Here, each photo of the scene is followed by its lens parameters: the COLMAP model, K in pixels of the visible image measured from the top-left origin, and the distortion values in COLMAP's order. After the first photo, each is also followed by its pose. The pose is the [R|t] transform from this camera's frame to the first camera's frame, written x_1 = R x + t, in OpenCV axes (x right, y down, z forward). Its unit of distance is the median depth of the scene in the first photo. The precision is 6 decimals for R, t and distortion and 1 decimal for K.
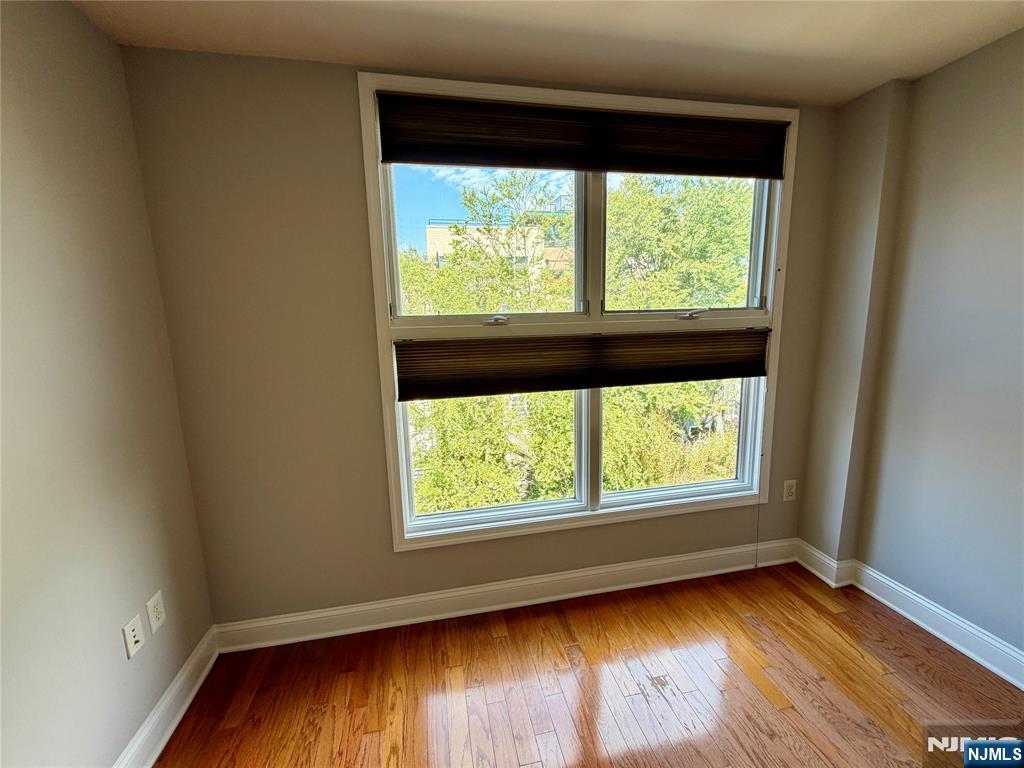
lens RADIAL K [[406.1, 0, 508.8], [0, 406.1, 384.5], [0, 0, 1]] dist [-0.000808, -0.000302]
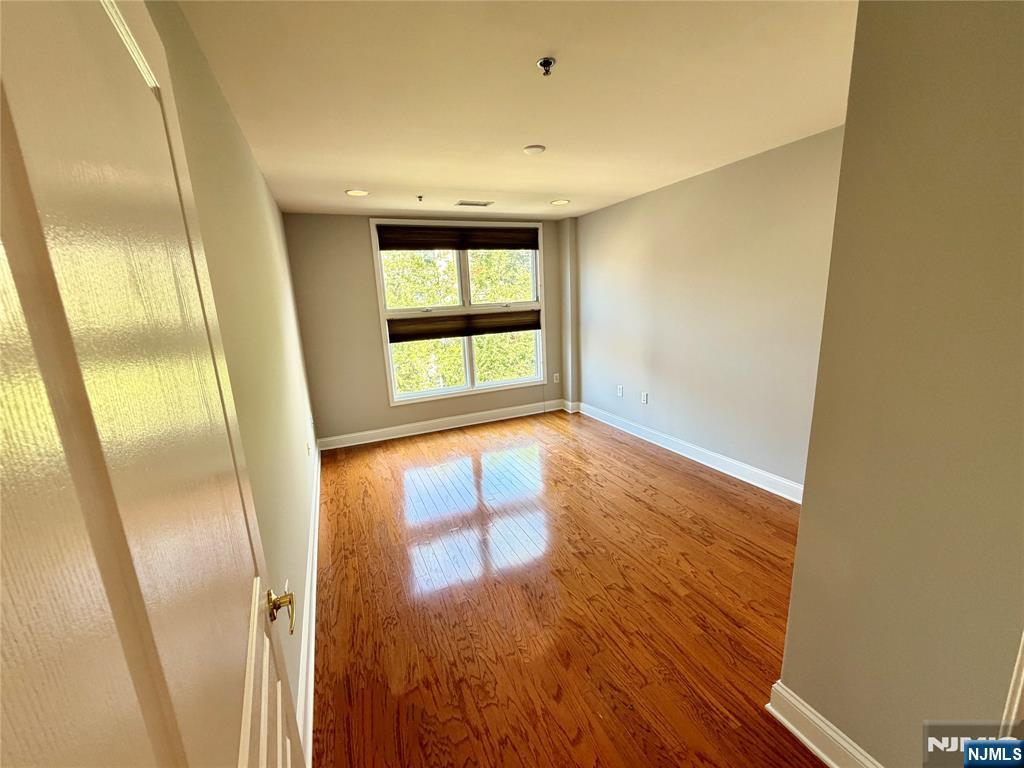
lens RADIAL K [[406.1, 0, 508.8], [0, 406.1, 384.5], [0, 0, 1]] dist [-0.000808, -0.000302]
pose [[0.976556, -0.066093, 0.204866, -0.074436], [0.057665, 0.997236, 0.046847, 0.195462], [-0.207396, -0.033936, 0.977668, -1.437561]]
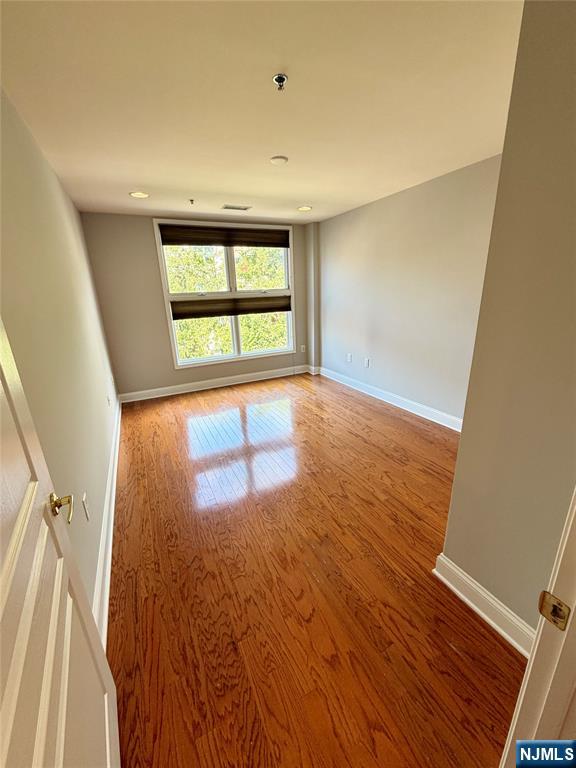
lens RADIAL K [[304.6, 0, 288.0], [0, 304.6, 384.0], [0, 0, 1]] dist [-0.000808, -0.000302]
pose [[0.965382, -0.087158, 0.245848, -0.024099], [0.054138, 0.988949, 0.138016, 0.227743], [-0.255160, -0.119929, 0.959432, -1.441087]]
